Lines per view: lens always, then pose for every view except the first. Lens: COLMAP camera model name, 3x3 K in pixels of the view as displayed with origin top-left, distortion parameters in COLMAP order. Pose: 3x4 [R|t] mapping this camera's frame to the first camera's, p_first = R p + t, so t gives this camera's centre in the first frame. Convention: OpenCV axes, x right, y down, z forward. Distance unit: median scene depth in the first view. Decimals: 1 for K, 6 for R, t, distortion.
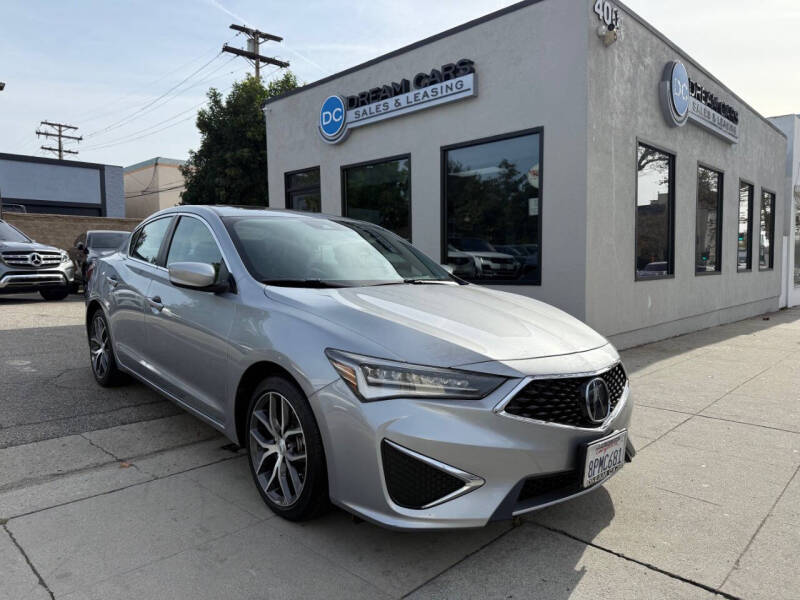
lens RADIAL K [[566.1, 0, 399.3], [0, 566.1, 303.3], [0, 0, 1]] dist [0.035991, -0.042132]
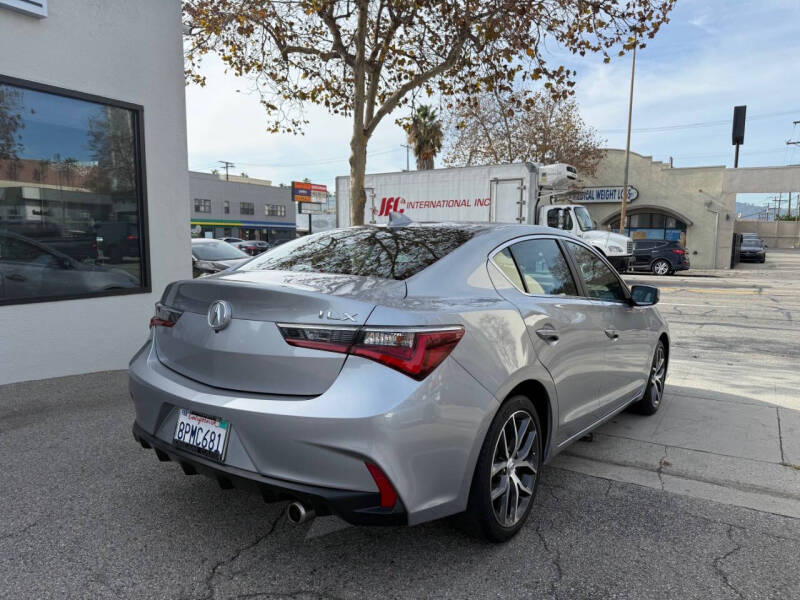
lens RADIAL K [[563.6, 0, 403.0], [0, 563.6, 302.8], [0, 0, 1]] dist [0.054473, -0.063382]
pose [[-0.220138, -0.107624, 0.969513, -0.682087], [0.056579, 0.990813, 0.122836, -0.101345], [-0.973827, 0.081895, -0.212026, 0.816279]]
